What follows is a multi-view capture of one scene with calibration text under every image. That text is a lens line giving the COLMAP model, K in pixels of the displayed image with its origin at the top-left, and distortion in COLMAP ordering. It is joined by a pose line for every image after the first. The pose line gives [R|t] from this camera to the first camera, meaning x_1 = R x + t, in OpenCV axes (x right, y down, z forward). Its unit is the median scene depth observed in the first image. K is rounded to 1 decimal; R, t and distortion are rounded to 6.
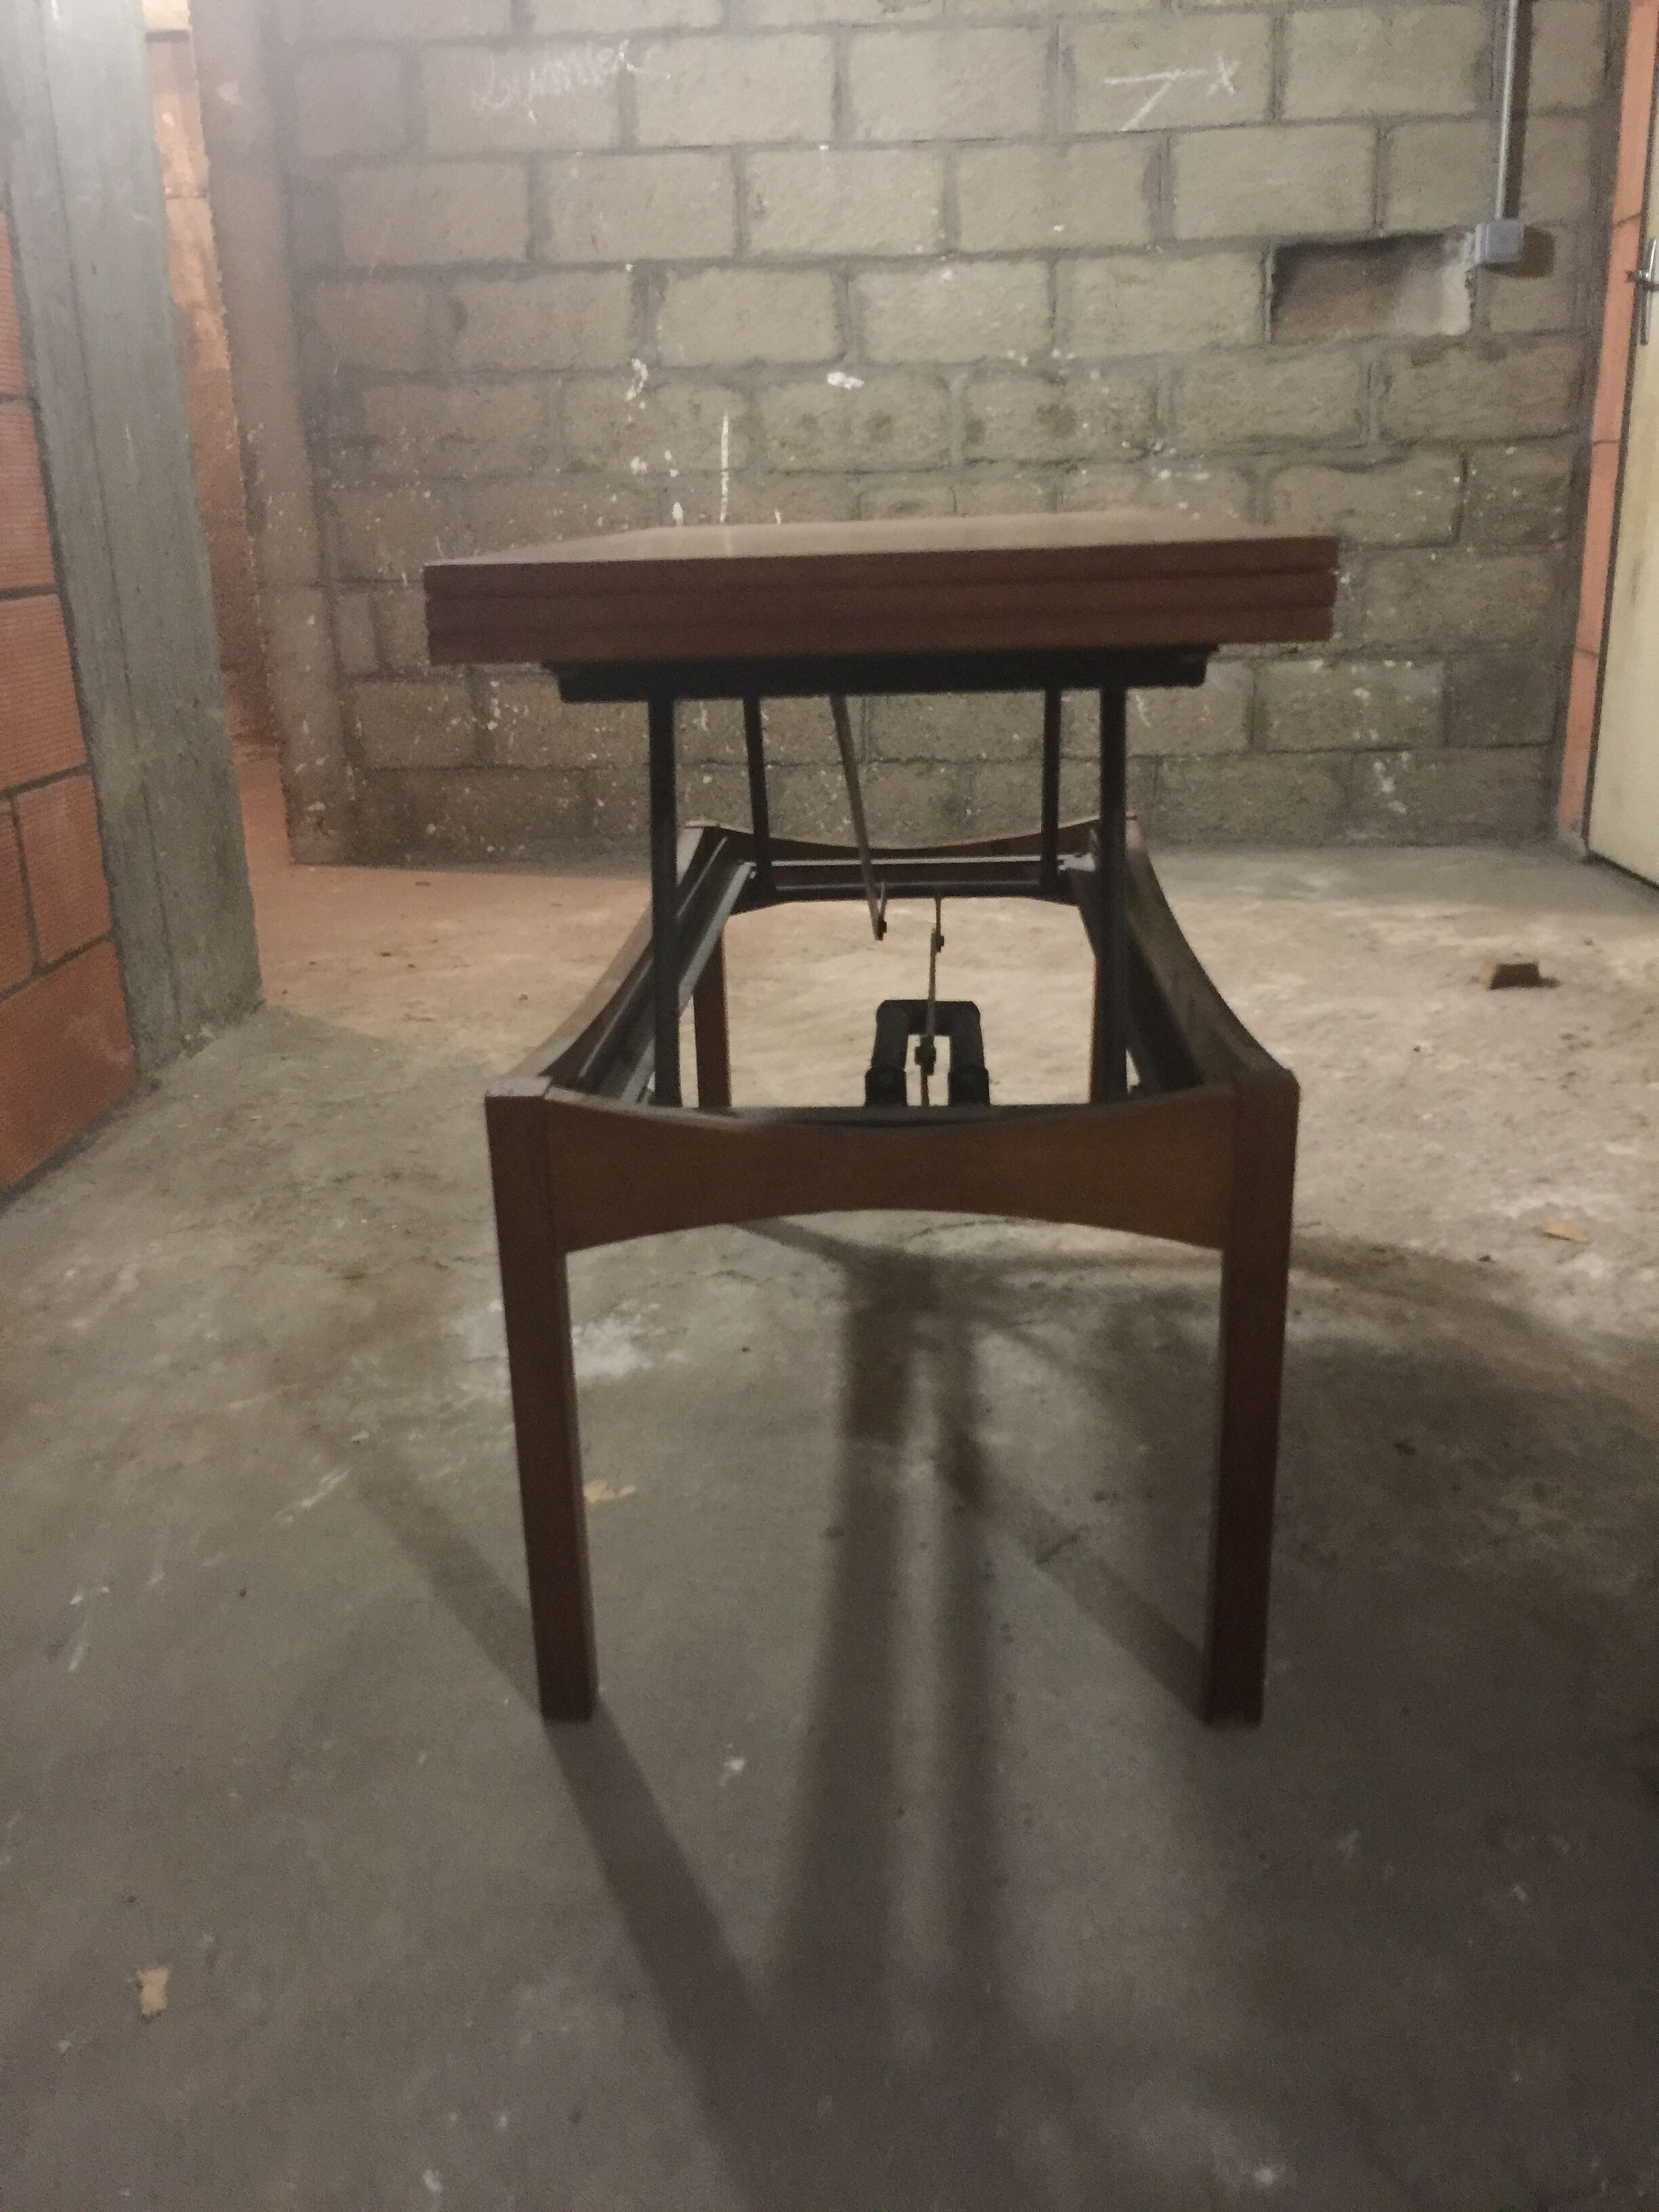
lens RADIAL K [[1865.7, 0, 835.4], [0, 1865.7, 1089.3], [0, 0, 1]] dist [0.081463, -0.146890]
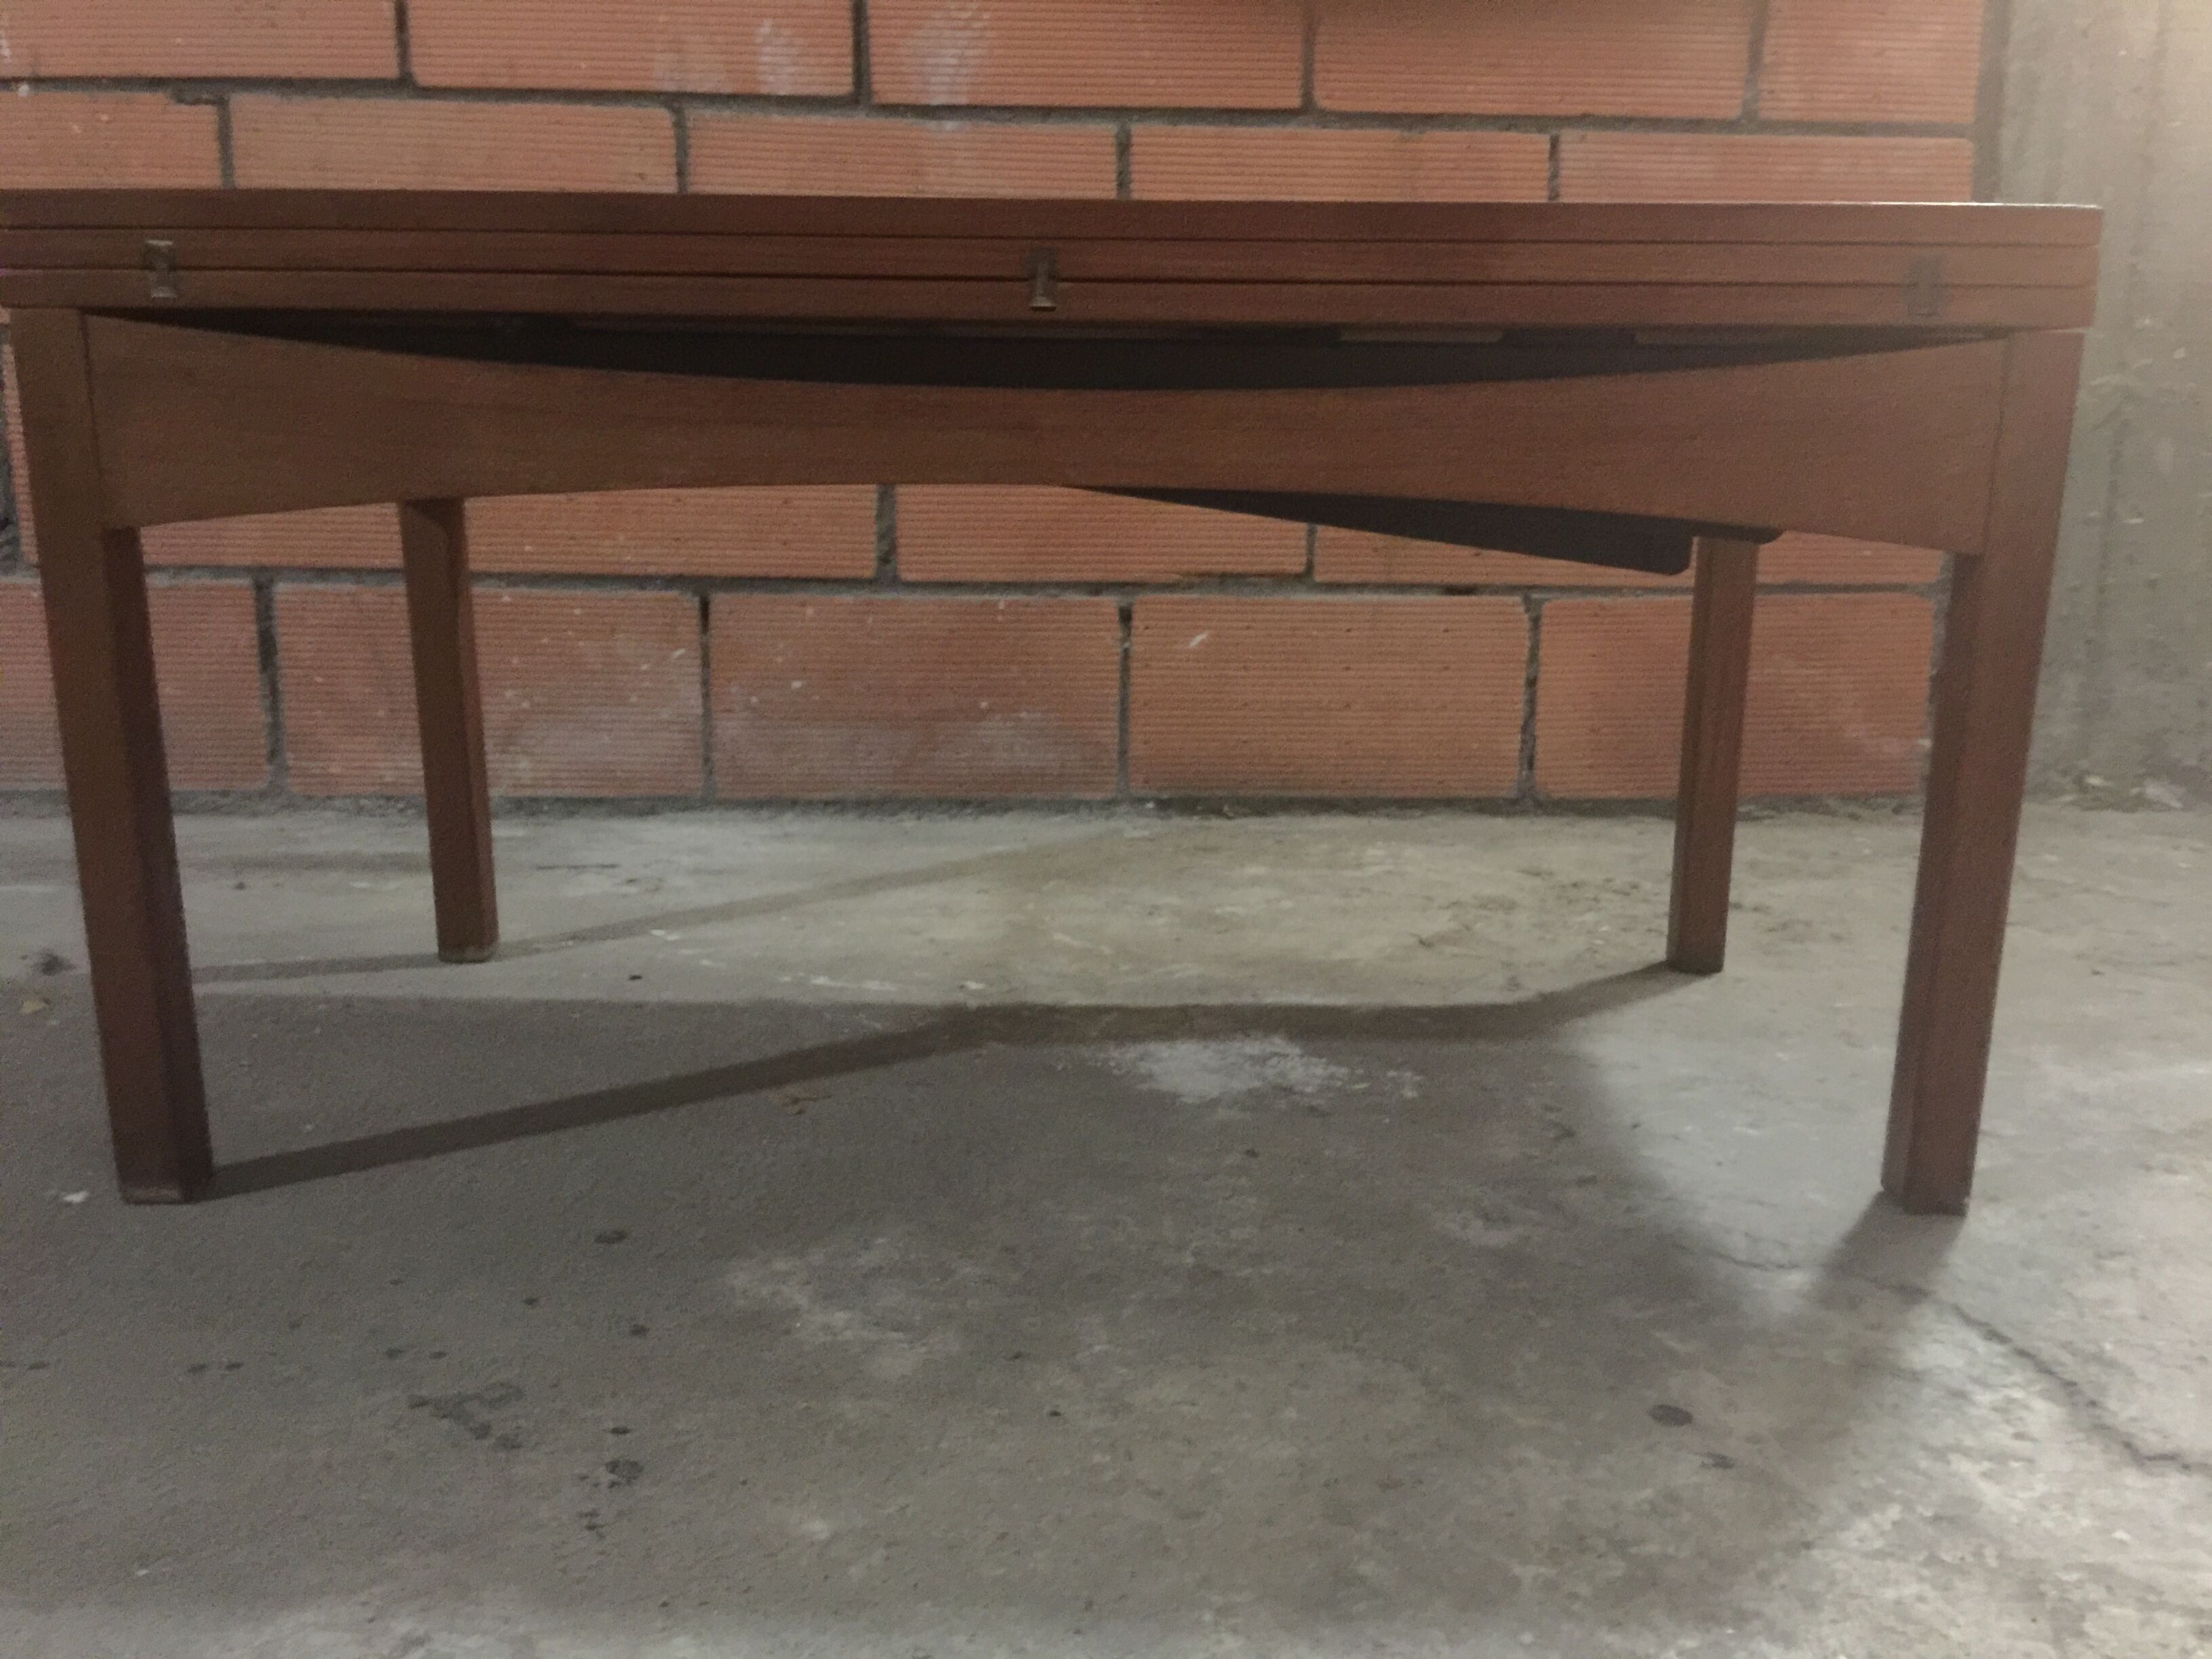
lens RADIAL K [[1870.1, 0, 1152.8], [0, 1870.1, 815.8], [0, 0, 1]] dist [0.078230, -0.130387]
pose [[0.088781, 0.230068, -0.969117, 0.226246], [-0.315611, 0.929321, 0.191707, -0.028133], [0.944726, 0.288844, 0.155118, 0.389553]]
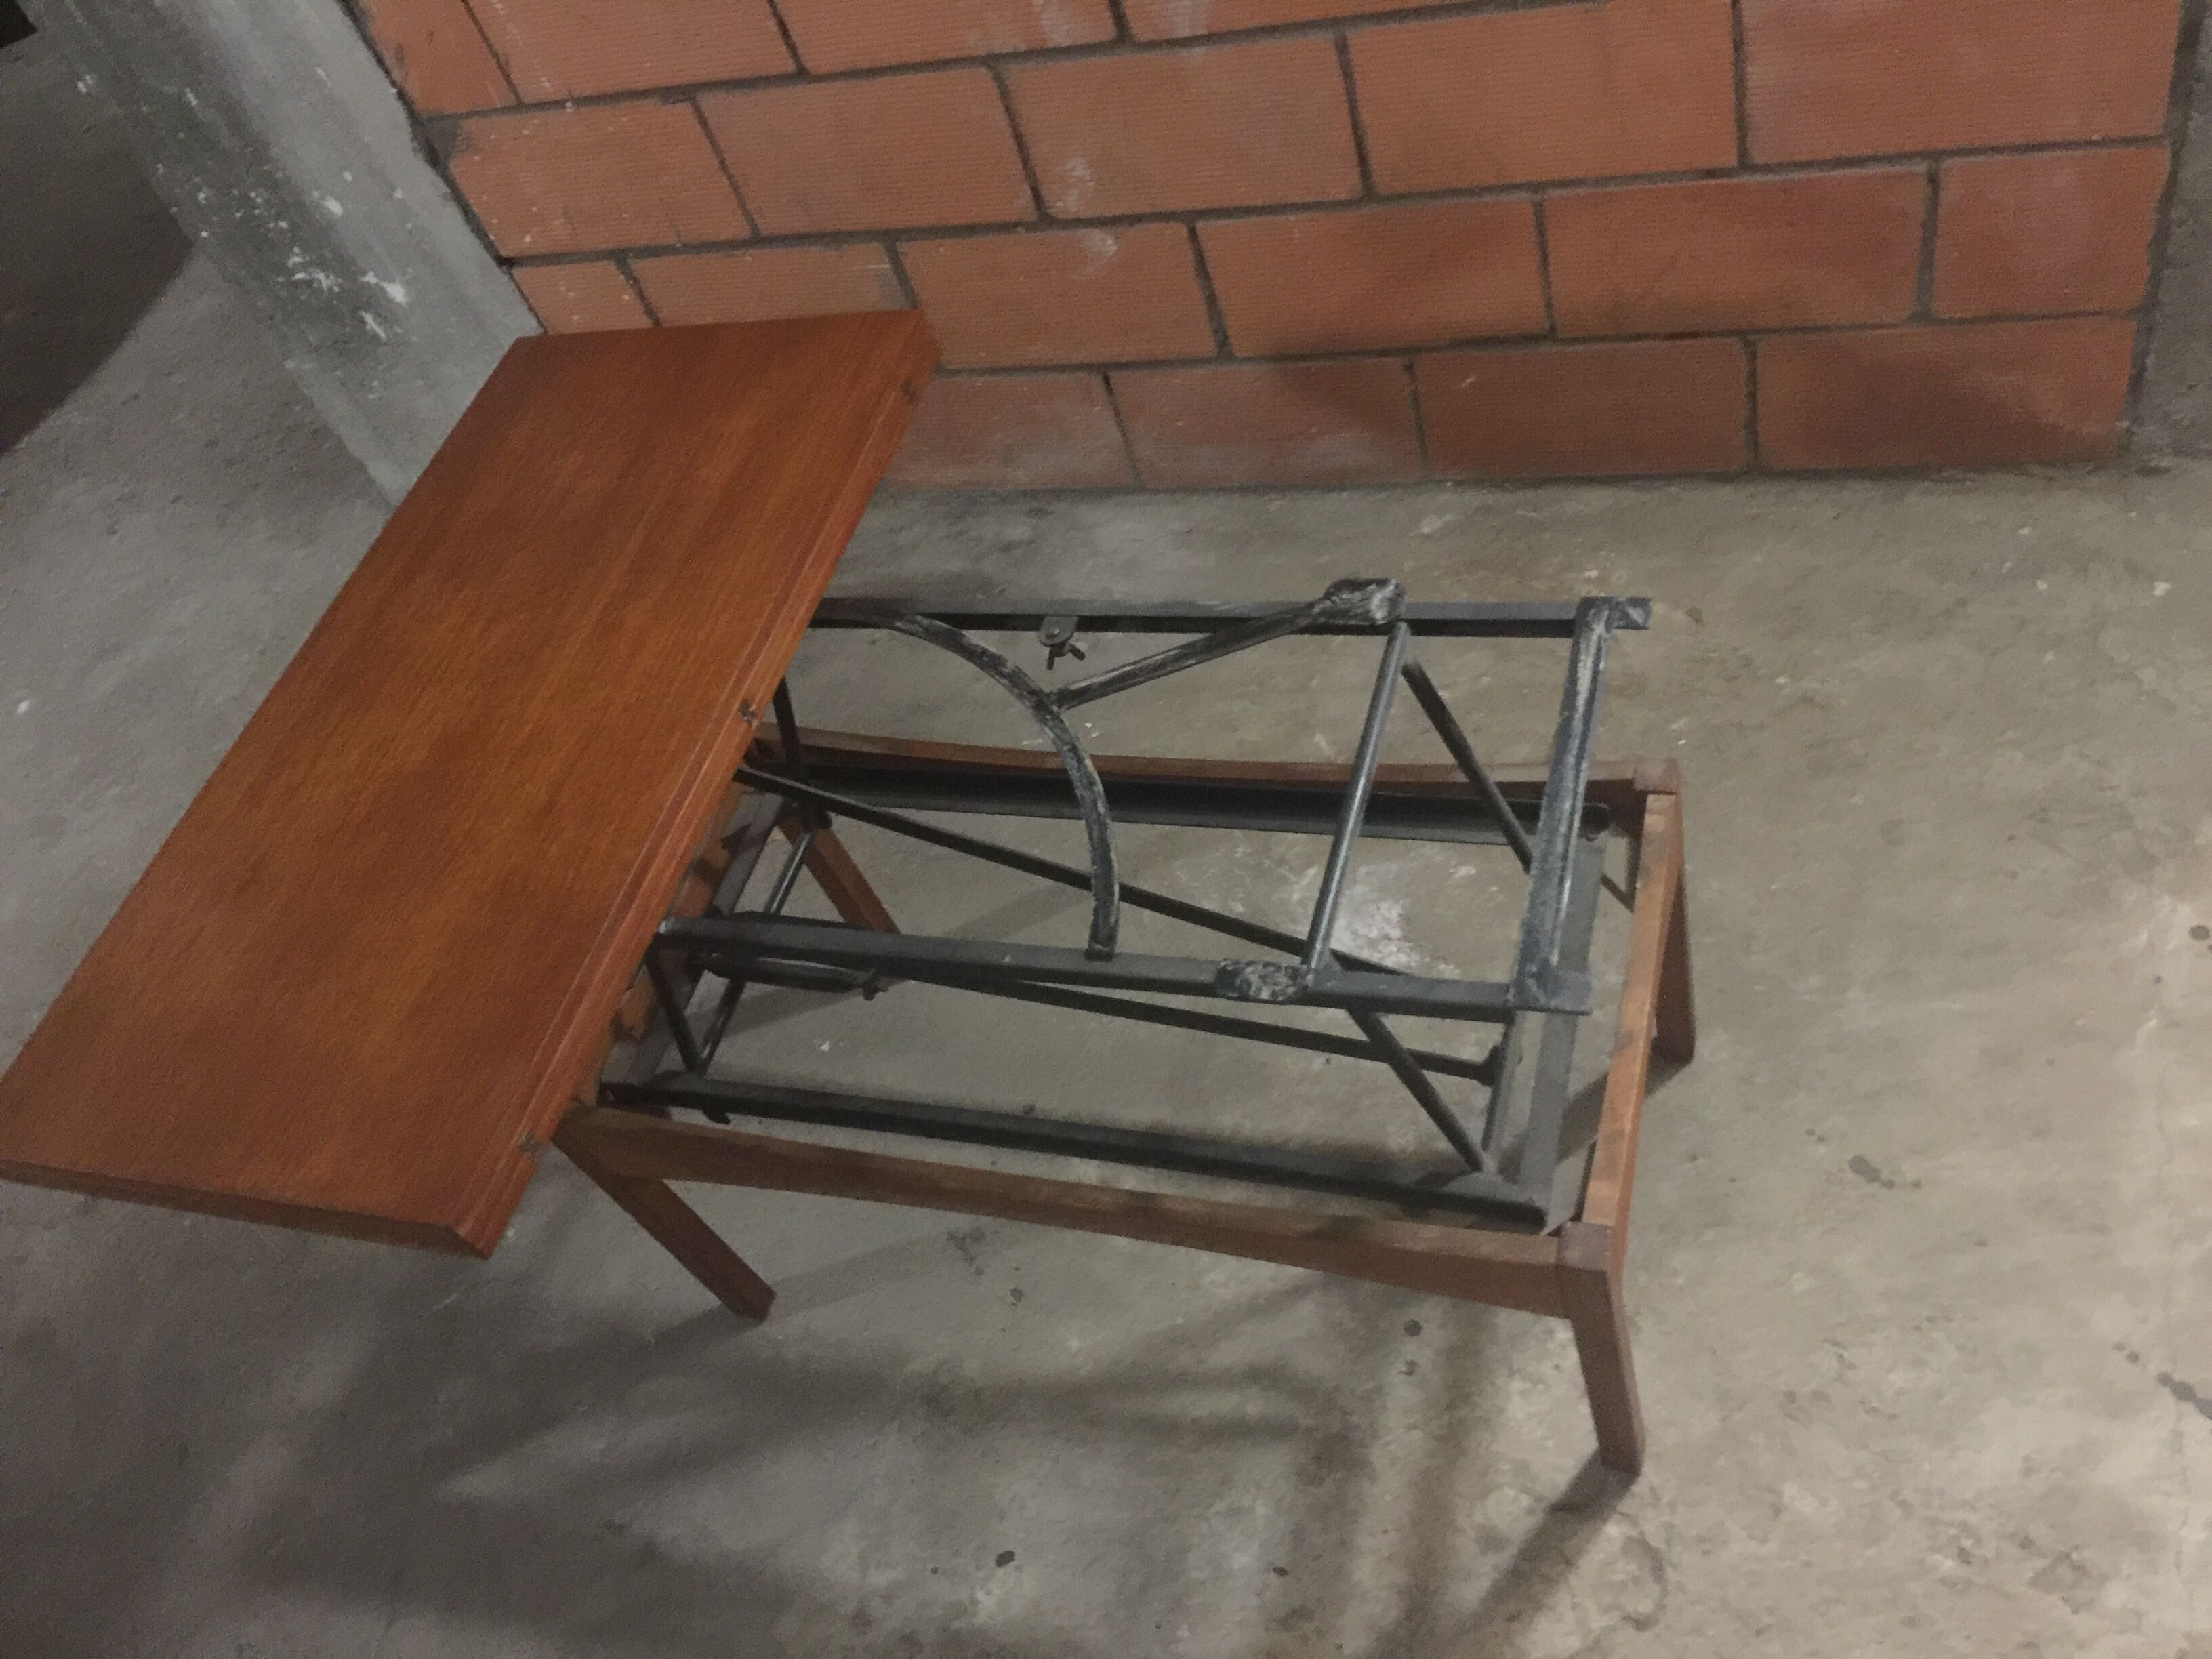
lens RADIAL K [[1870.1, 0, 1152.8], [0, 1870.1, 815.8], [0, 0, 1]] dist [0.078230, -0.130387]
pose [[-0.208822, 0.805447, -0.554660, 0.223969], [-0.034326, 0.560778, 0.827254, -0.406887], [0.977351, 0.191788, -0.089455, 0.444147]]
